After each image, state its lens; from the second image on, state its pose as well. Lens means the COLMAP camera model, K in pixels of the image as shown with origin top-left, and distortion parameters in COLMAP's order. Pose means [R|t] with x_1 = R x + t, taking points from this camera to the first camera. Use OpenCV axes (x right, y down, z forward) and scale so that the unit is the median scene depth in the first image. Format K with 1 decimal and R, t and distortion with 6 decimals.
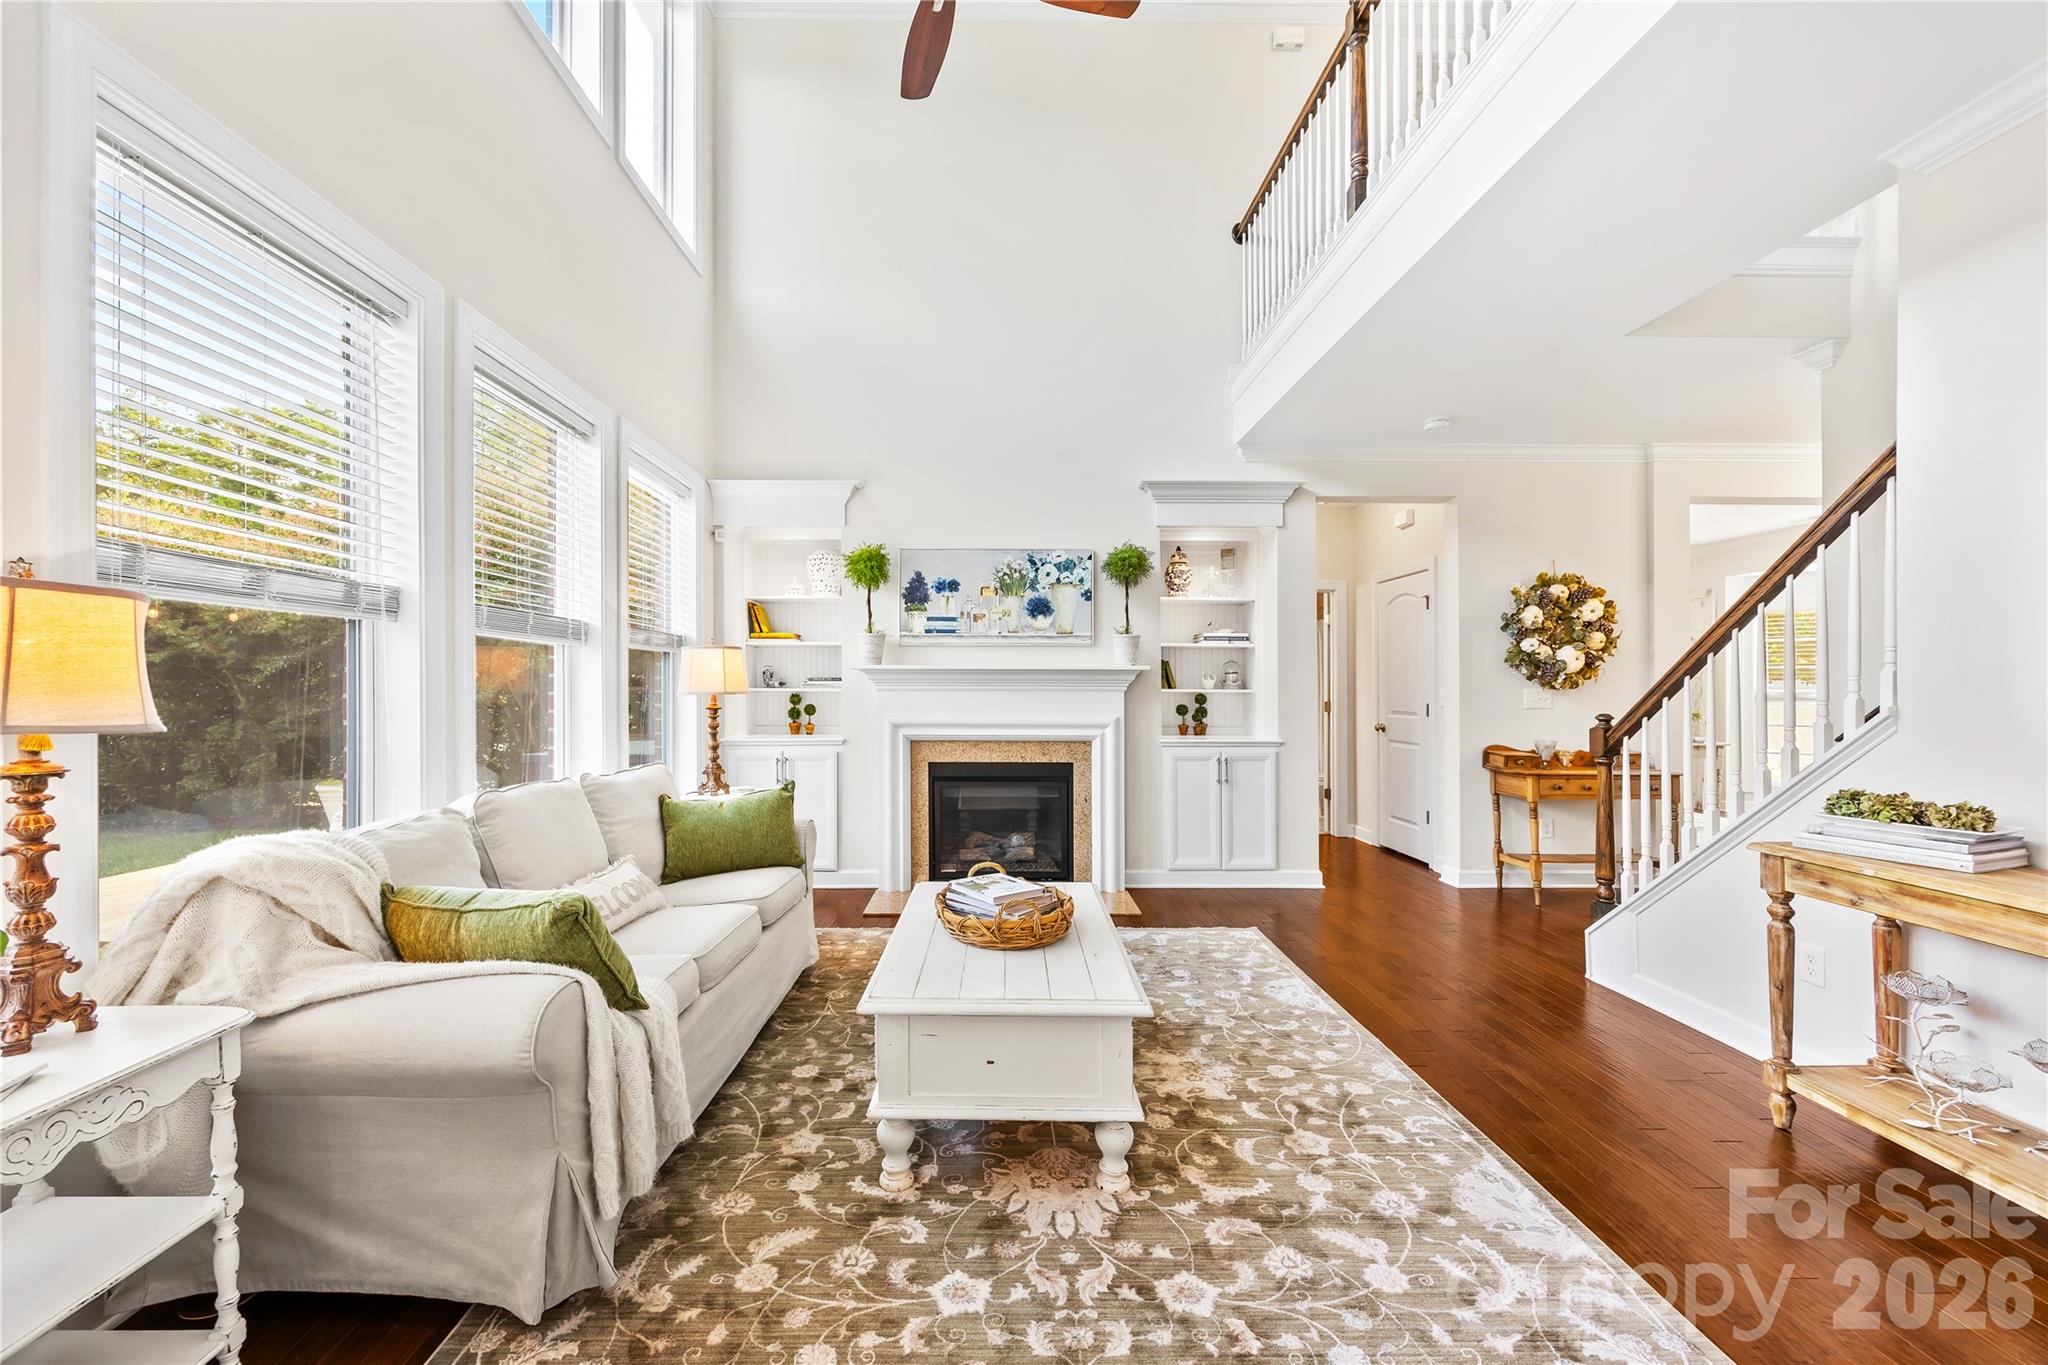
lens RADIAL K [[794.1, 0, 988.2], [0, 794.1, 677.3], [0, 0, 1]] dist [0.001513, 0.000639]
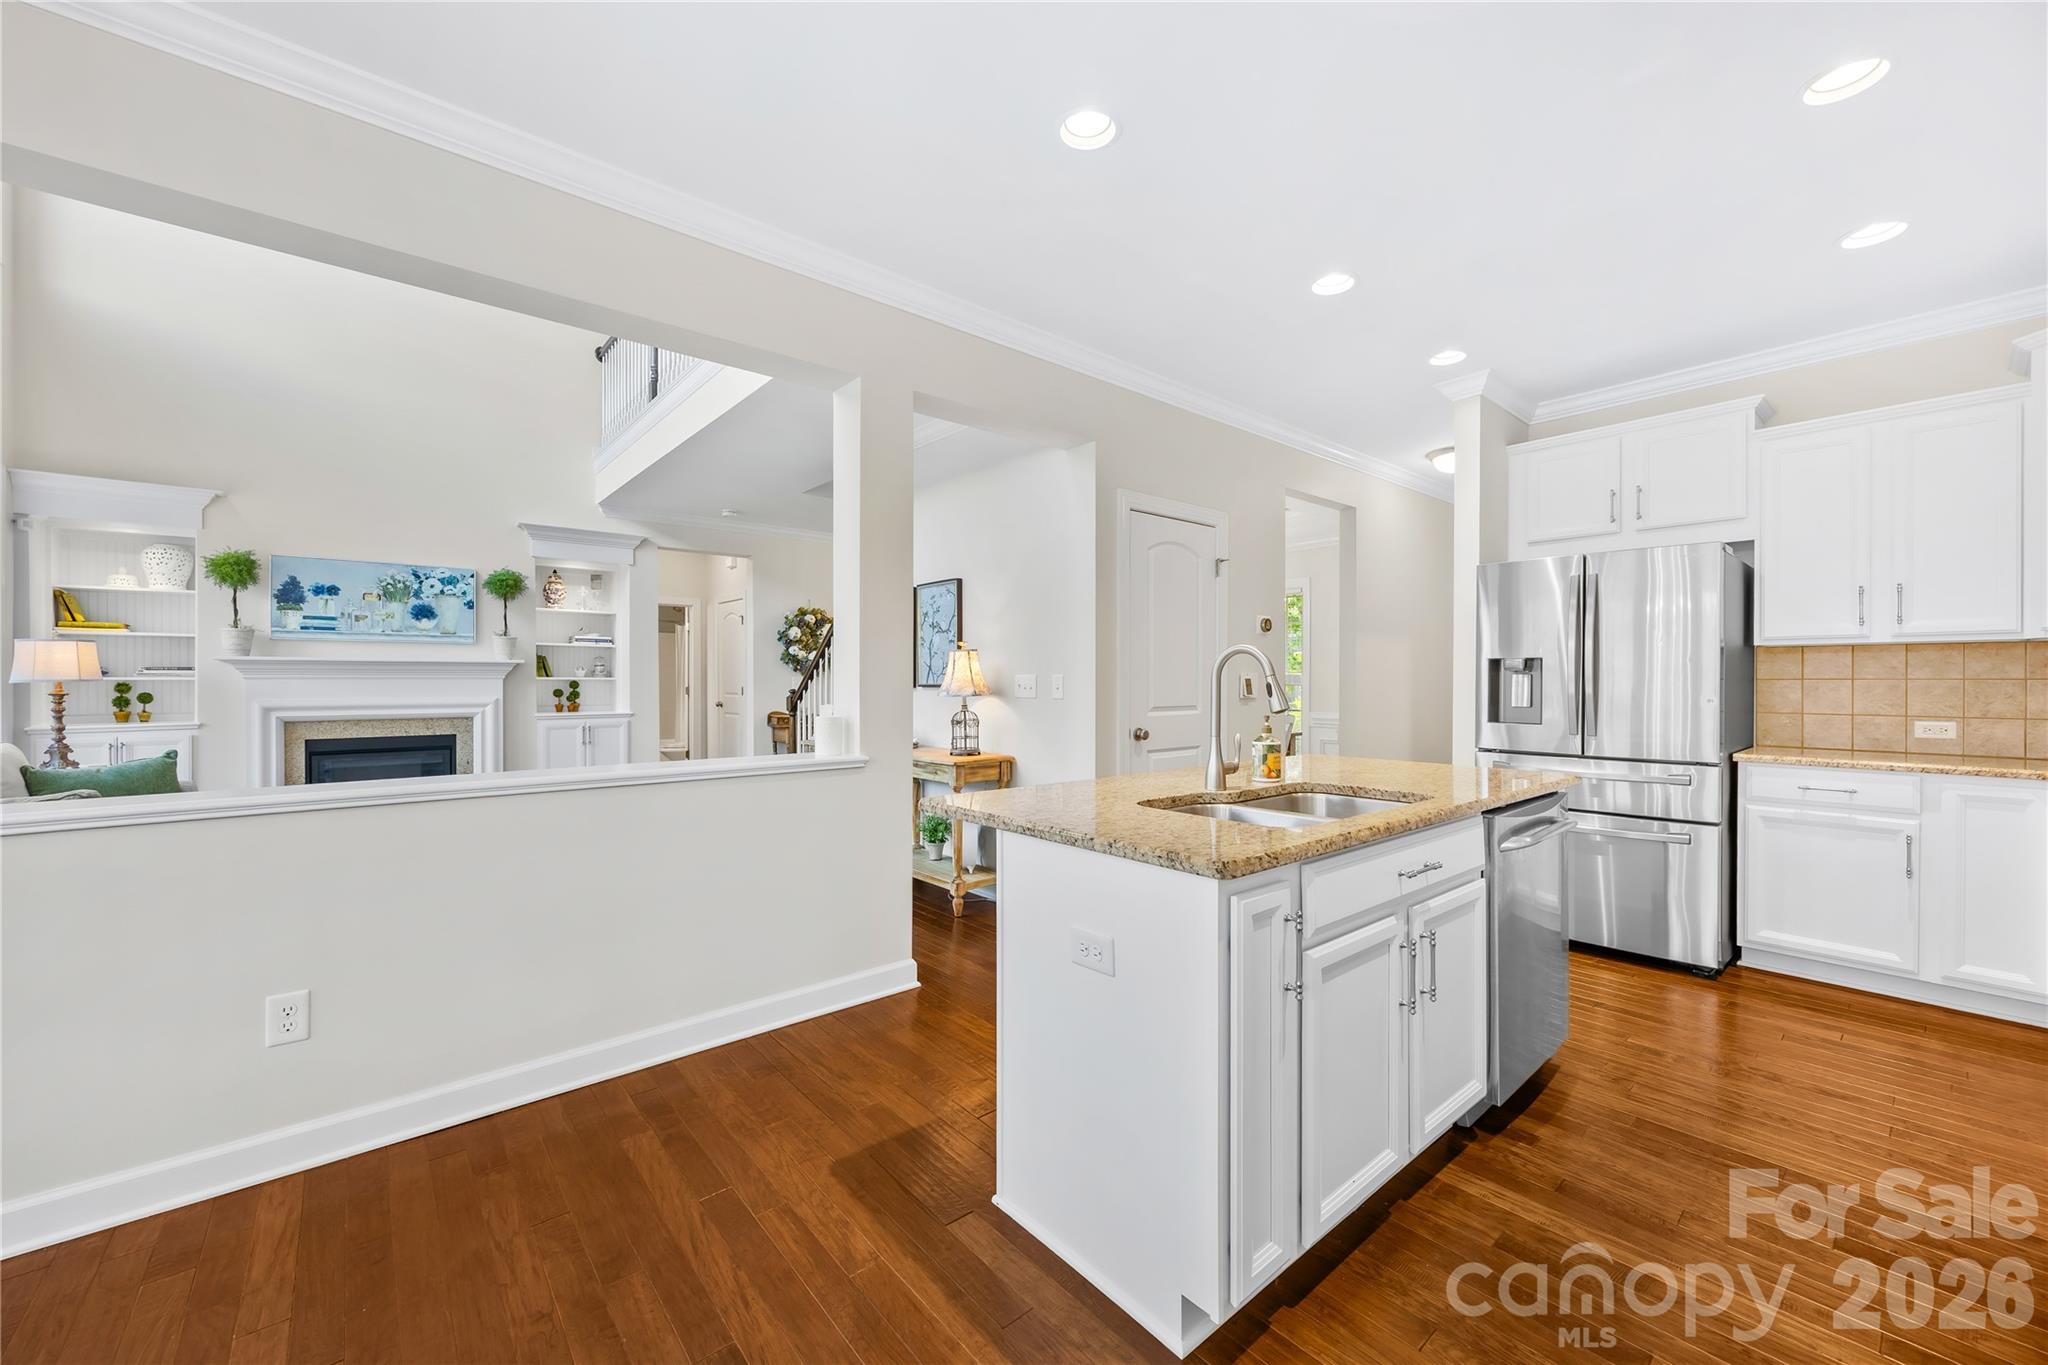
lens RADIAL K [[794.1, 0, 1020.2], [0, 794.1, 675.4], [0, 0, 1]] dist [0.001513, 0.000639]
pose [[0.763564, -0.000215, 0.645732, -0.027449], [-0.005751, 0.999958, 0.007133, -0.002637], [-0.645706, -0.009160, 0.763531, -0.578113]]
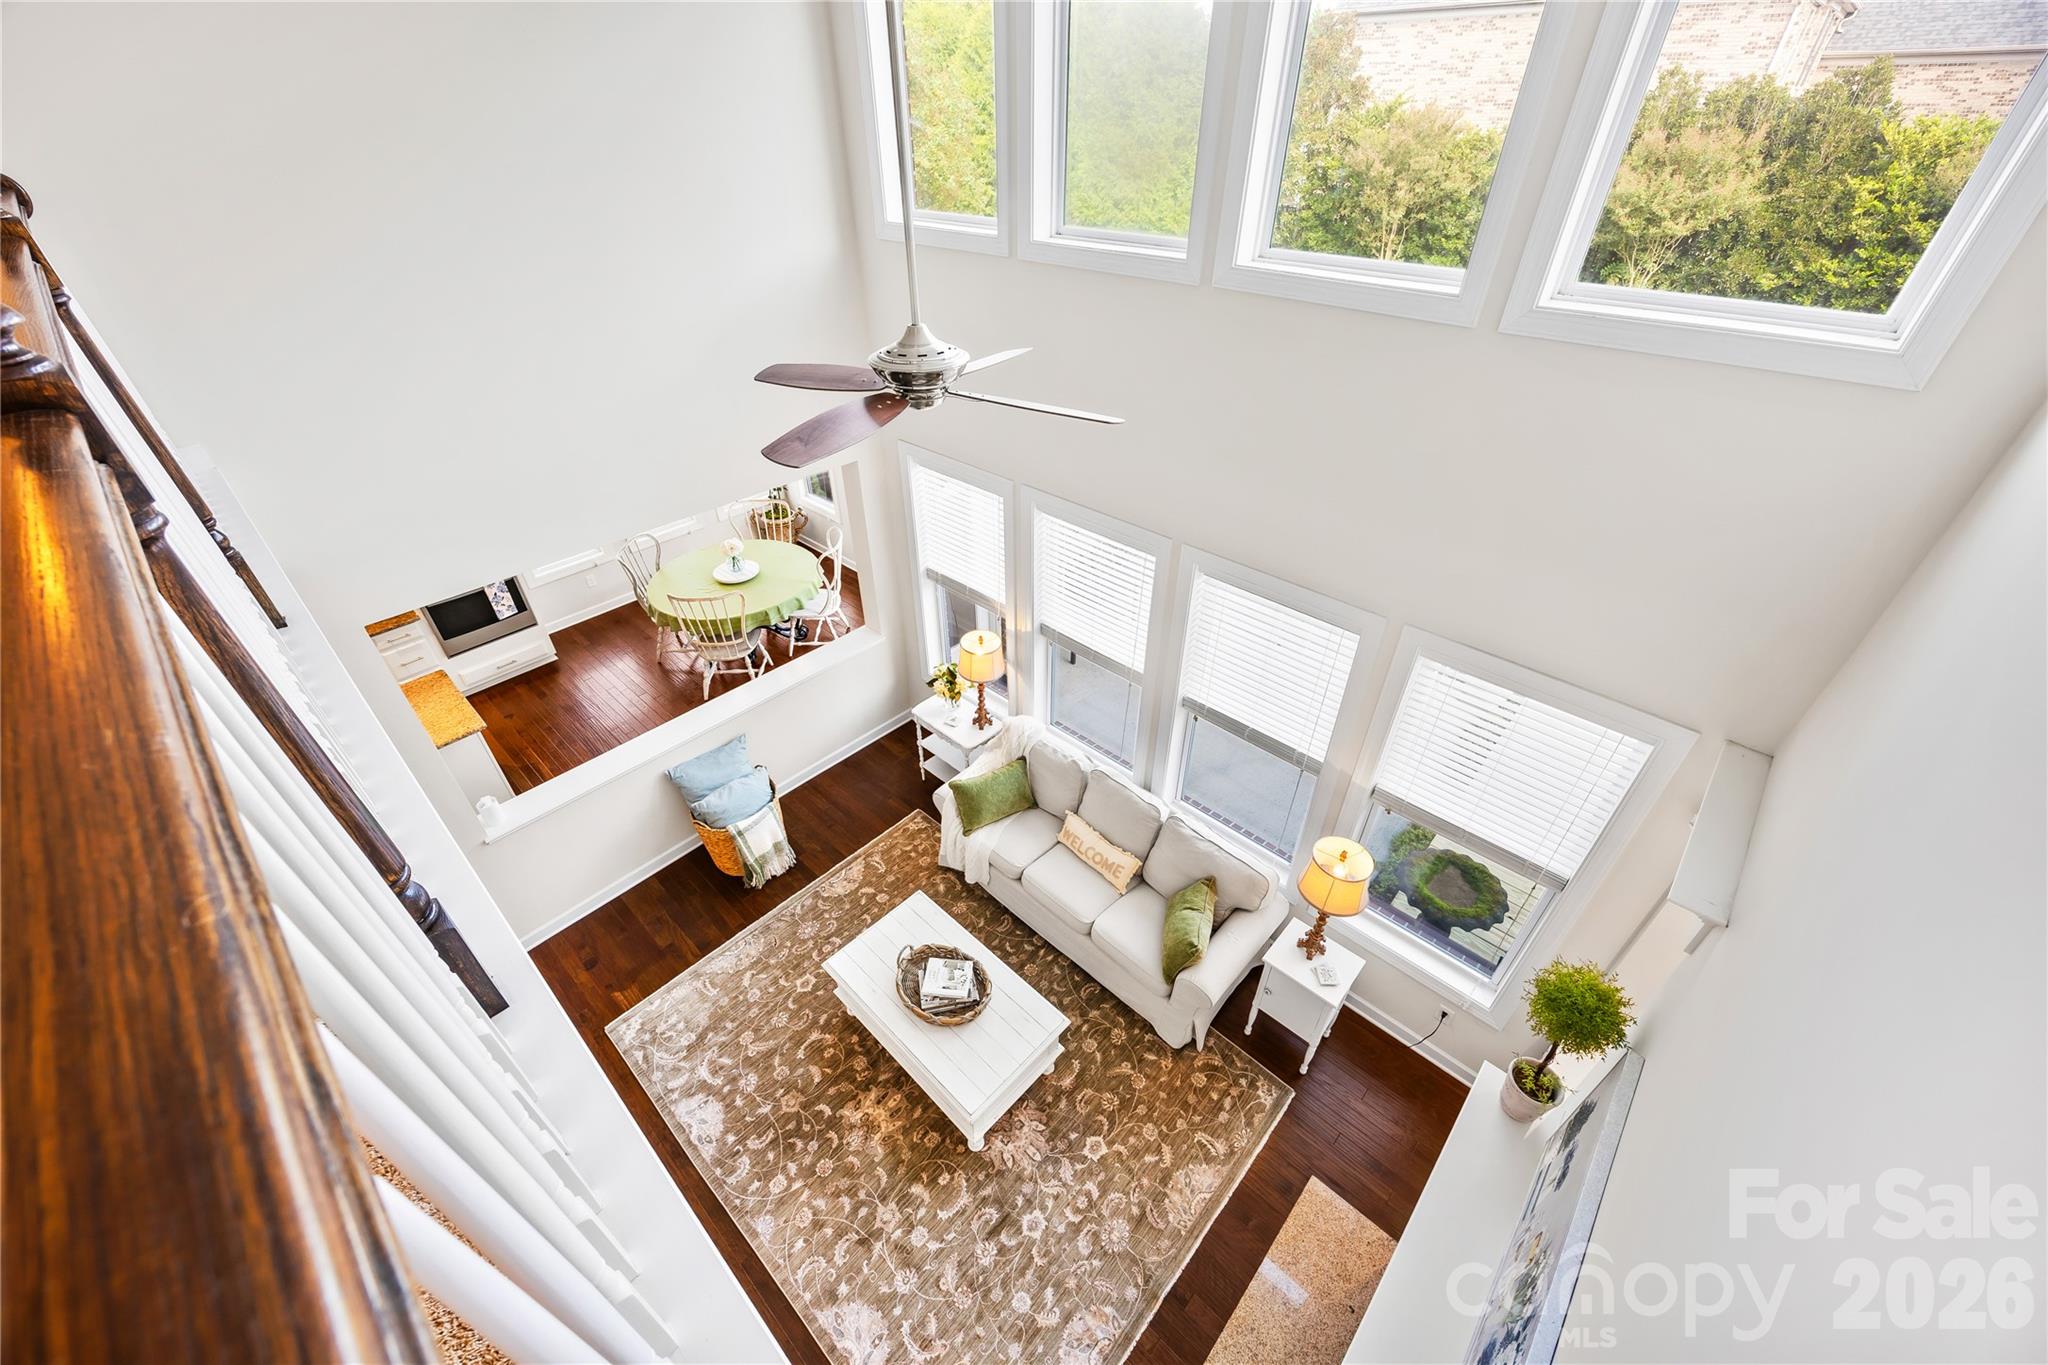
lens RADIAL K [[794.1, 0, 1017.0], [0, 794.1, 683.5], [0, 0, 1]] dist [0.001513, 0.000639]
pose [[-0.680172, 0.428642, -0.594670, 0.325908], [0.002797, 0.812735, 0.582626, -0.608023], [0.733048, 0.394622, -0.553999, 0.911843]]
